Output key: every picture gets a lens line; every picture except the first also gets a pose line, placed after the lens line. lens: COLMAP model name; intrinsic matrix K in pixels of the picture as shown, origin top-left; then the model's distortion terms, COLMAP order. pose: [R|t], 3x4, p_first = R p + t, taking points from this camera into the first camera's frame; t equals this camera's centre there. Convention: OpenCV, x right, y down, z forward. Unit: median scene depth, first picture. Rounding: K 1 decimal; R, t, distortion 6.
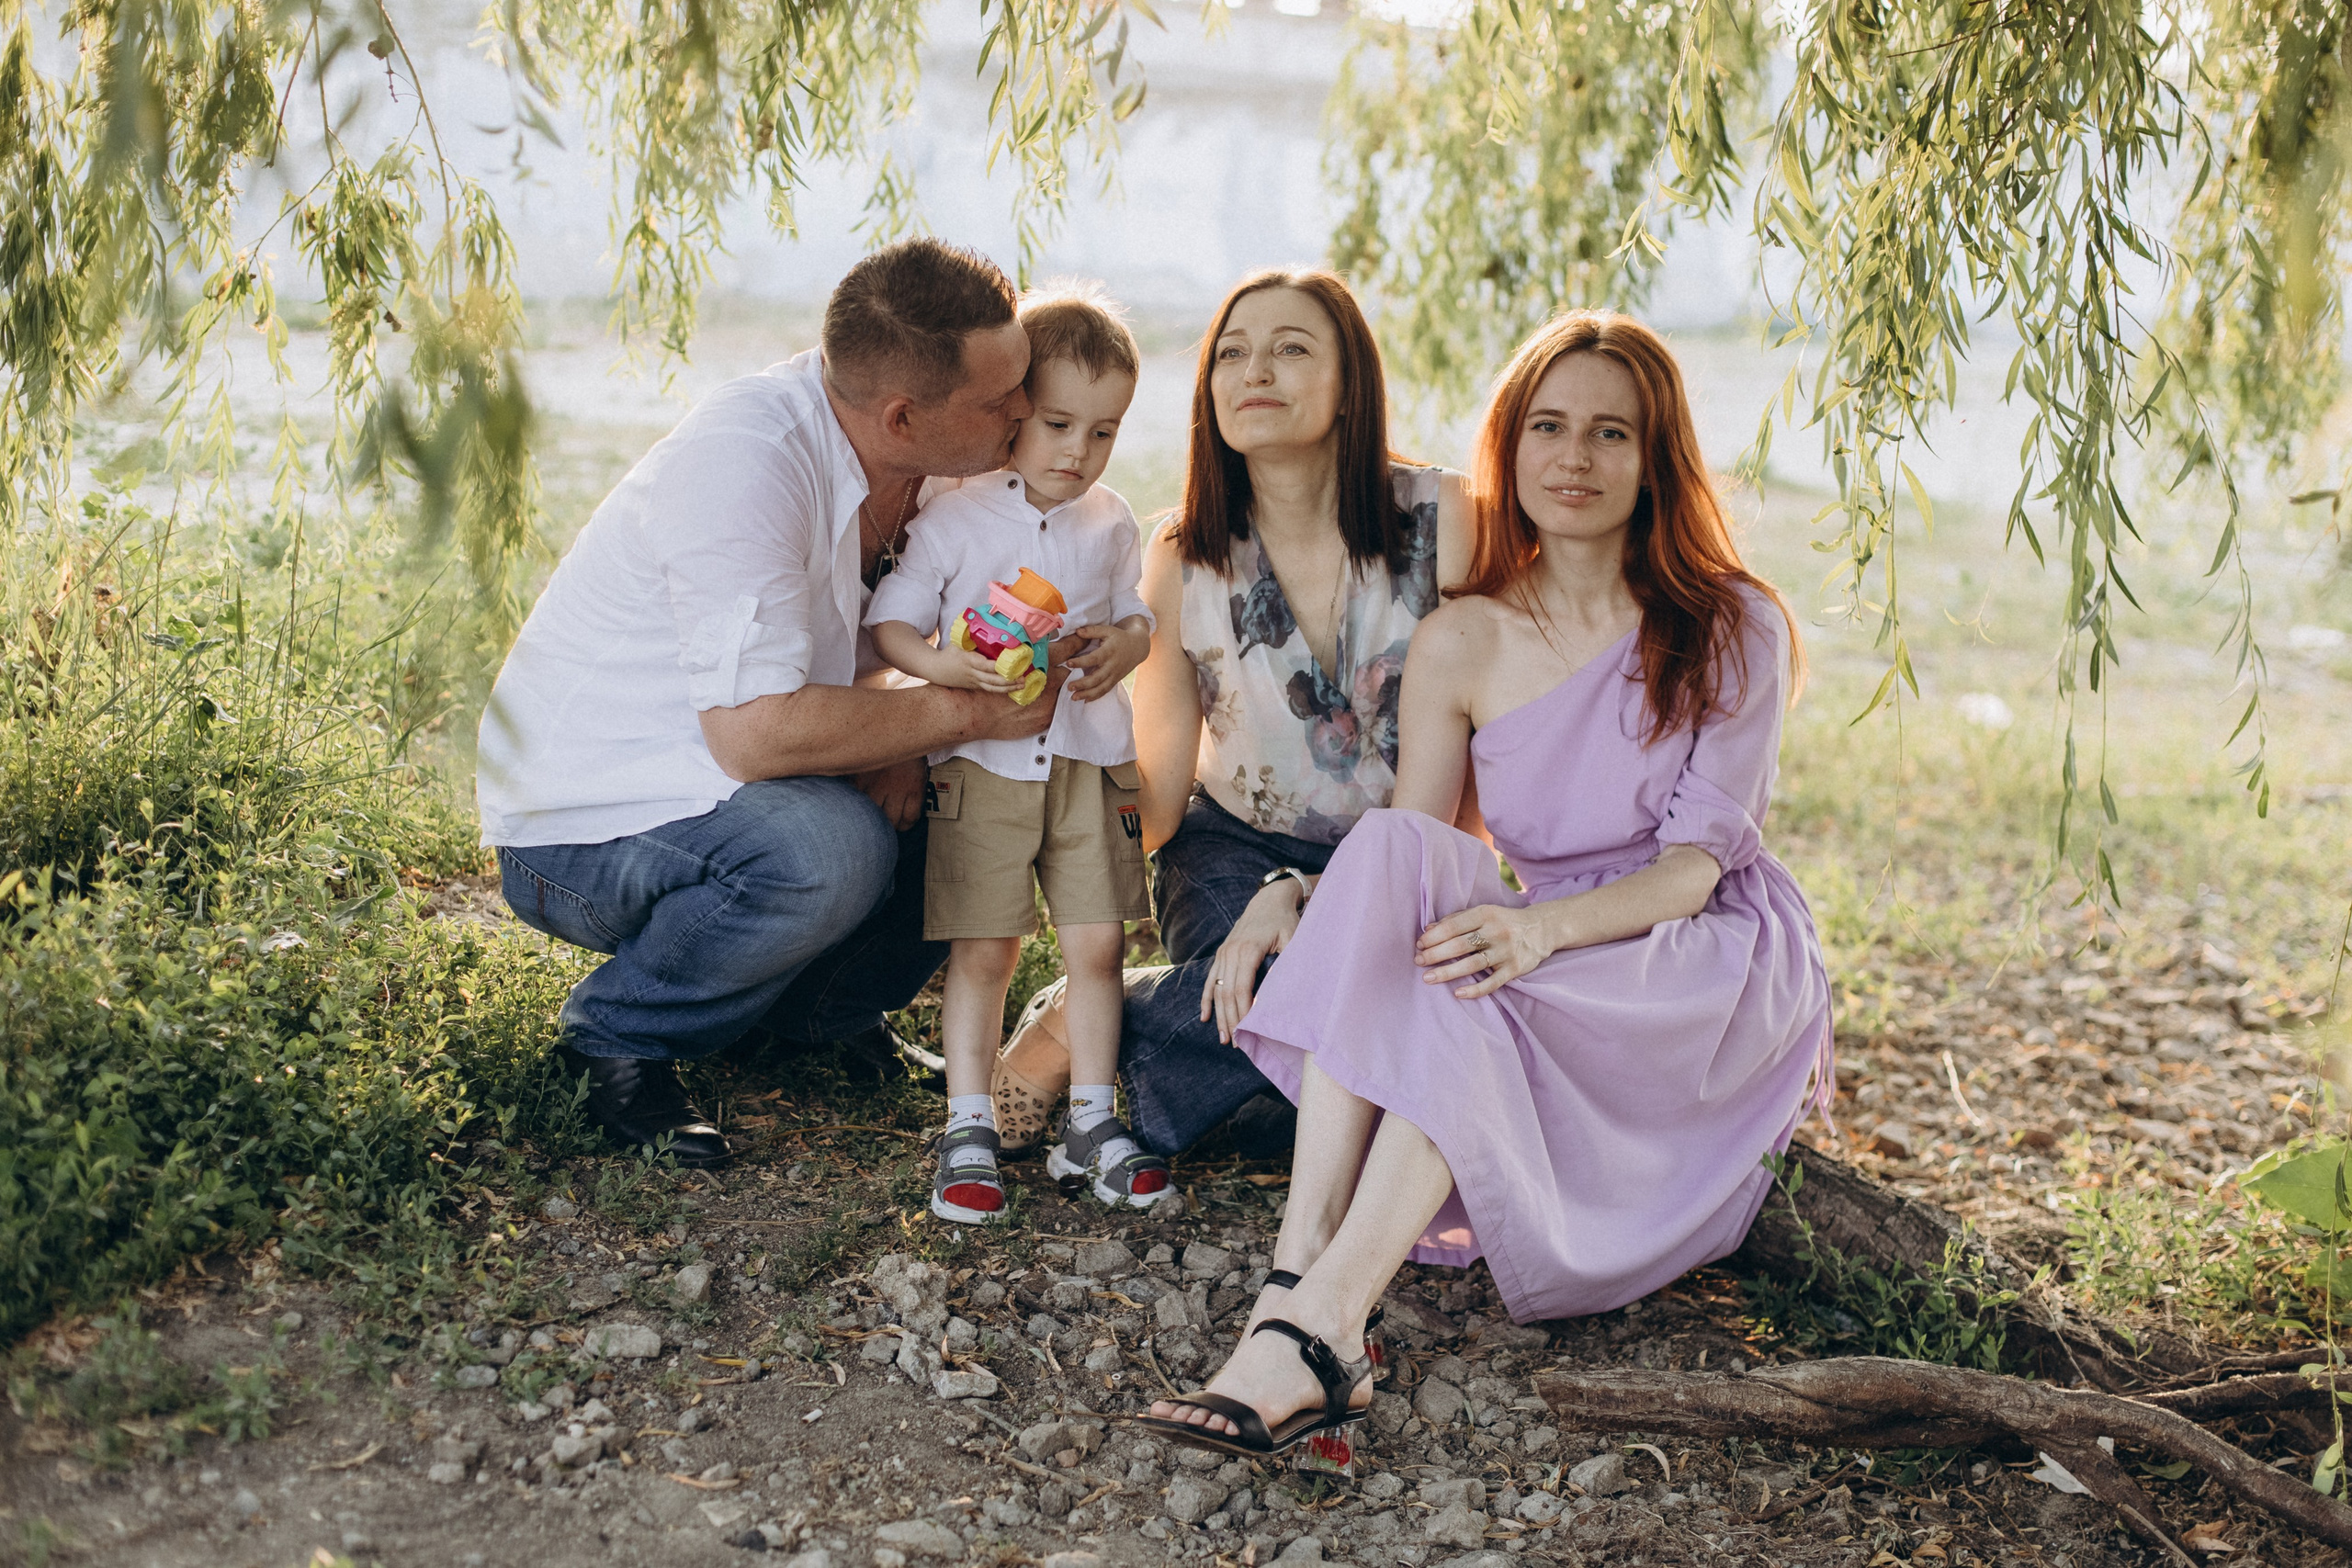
lens RADIAL K [[3520.7, 0, 1186.0], [0, 3520.7, 715.4], [0, 0, 1]] dist [-0.000010, -0.064085]
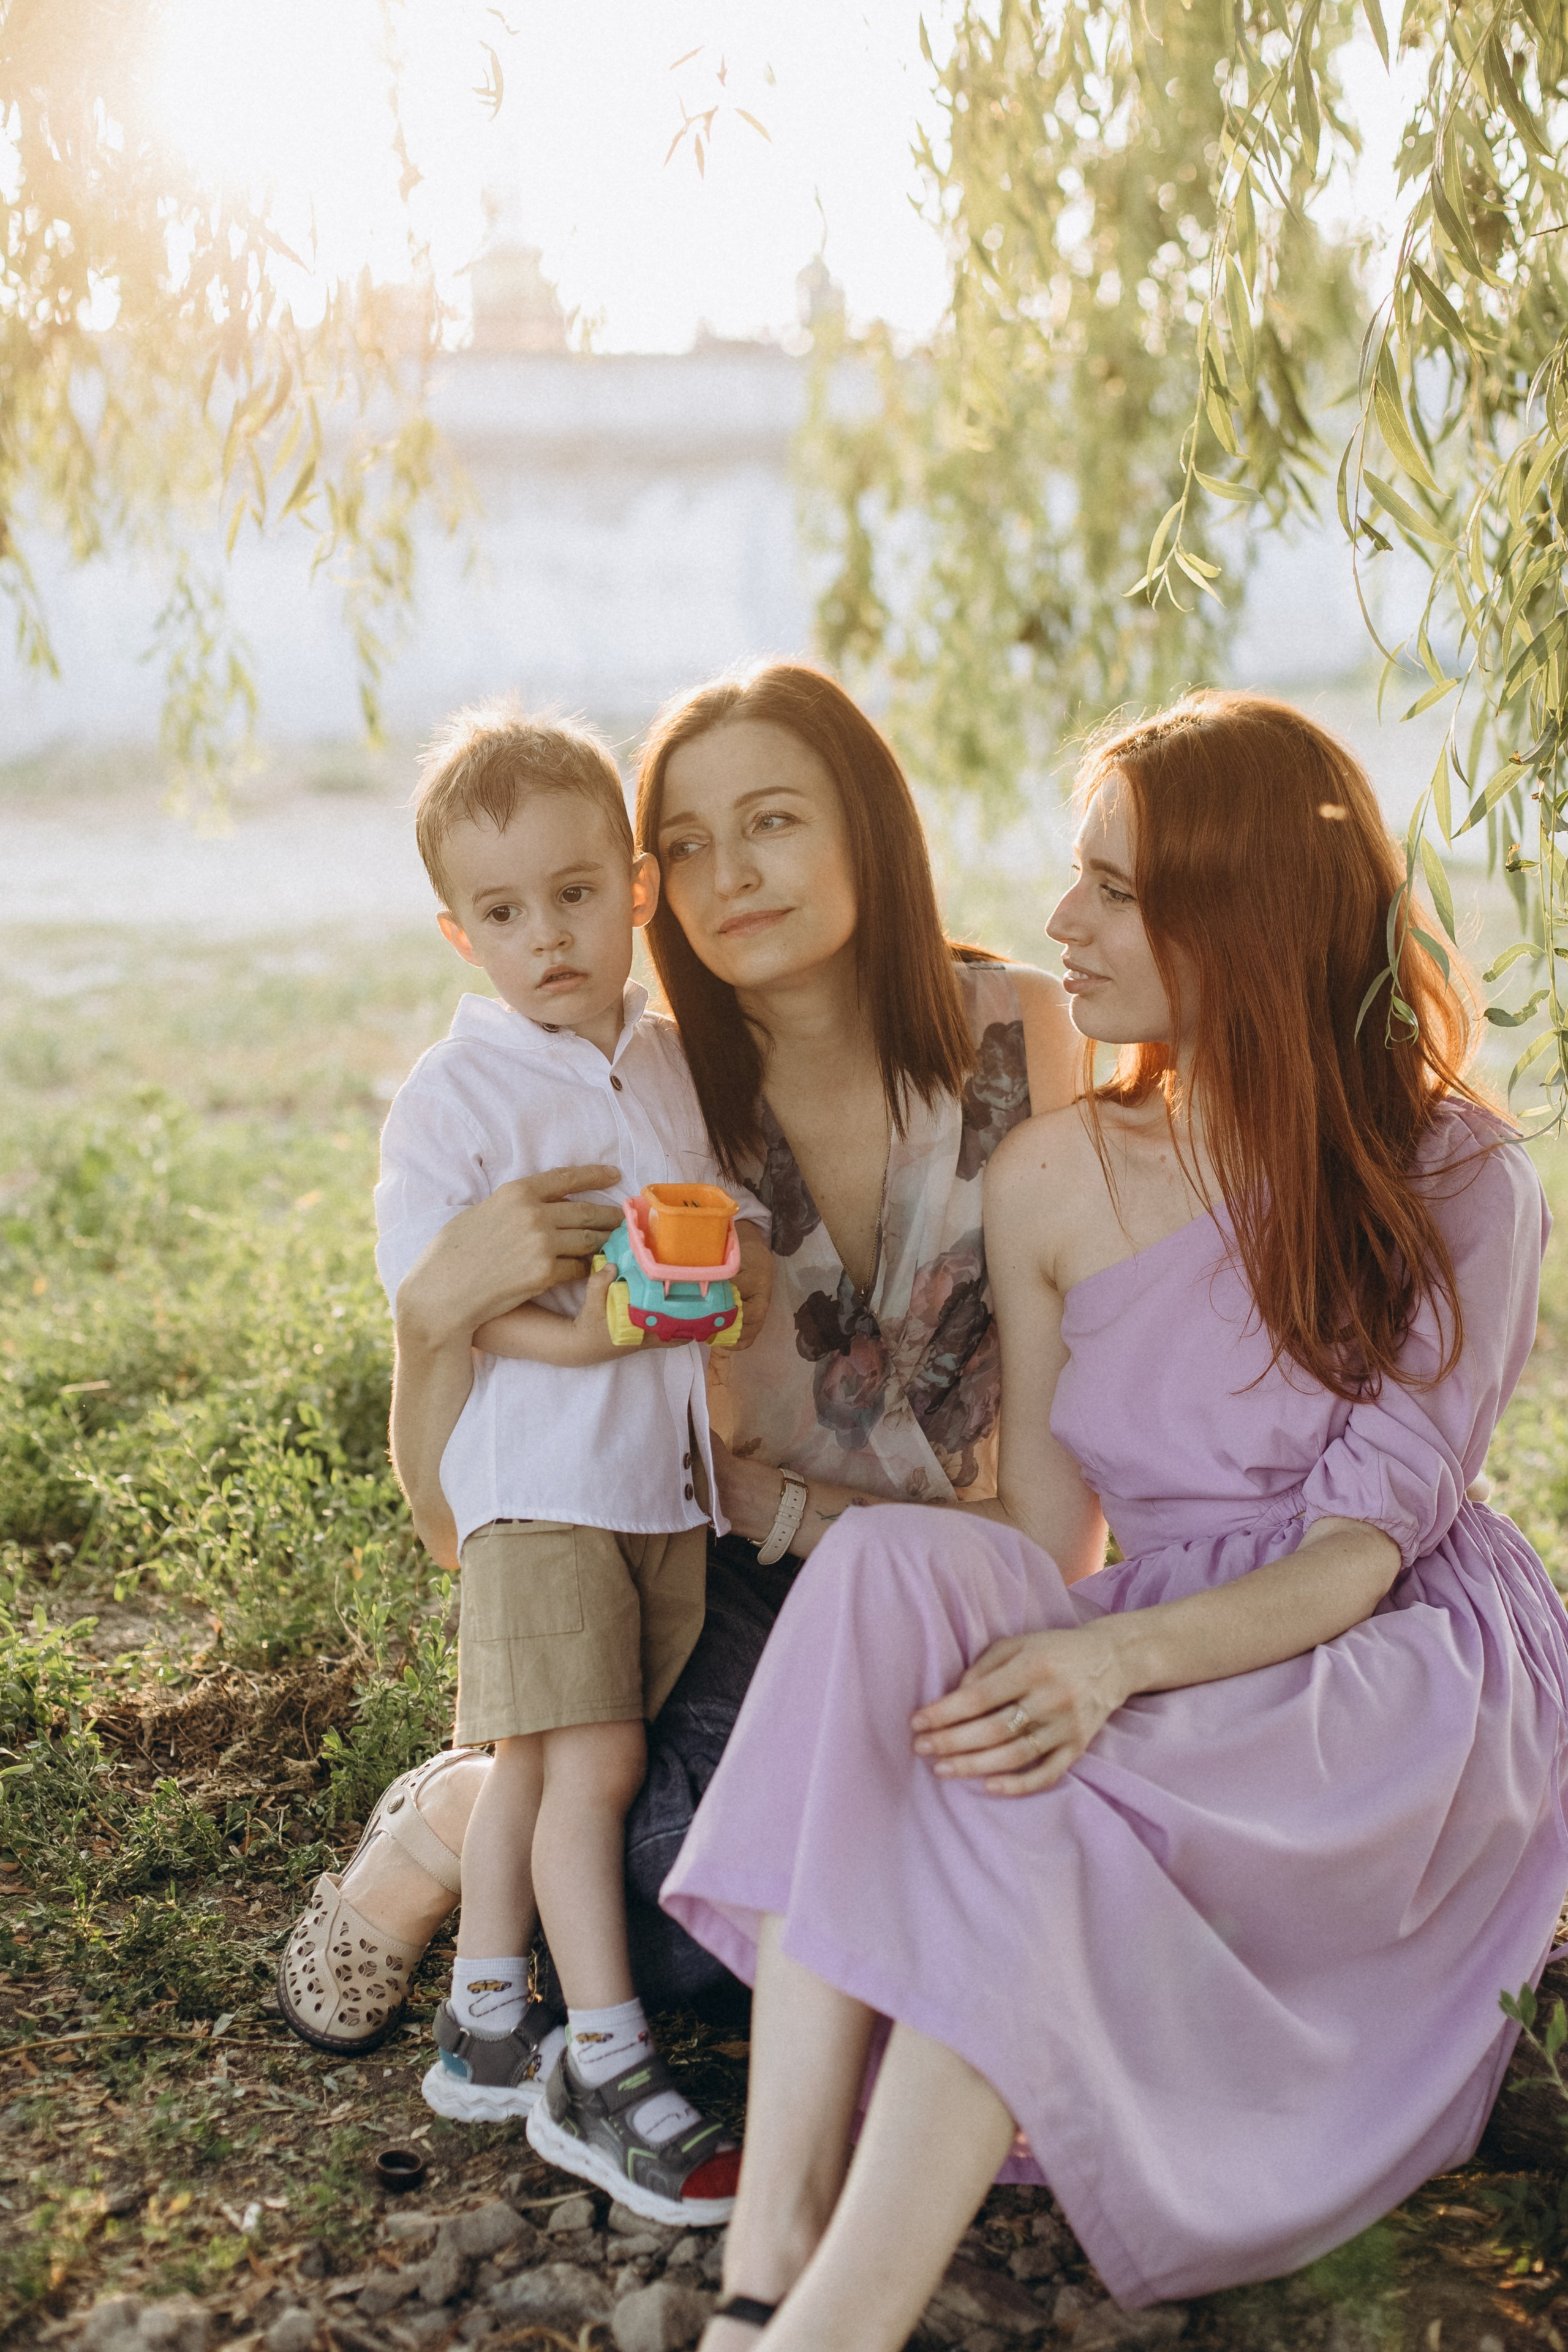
lens RADIAL K [[4083.9, 0, 734.6], [0, 4083.9, 1169.5], [0, 0, 1]] dist [-0.006980, -0.037599]
pose [[0.995538, -0.093868, -0.009638, 0.047426], [0.093835, 0.995580, -0.003831, -0.030675], [0.009955, 0.002910, 0.999946, 0.262399]]
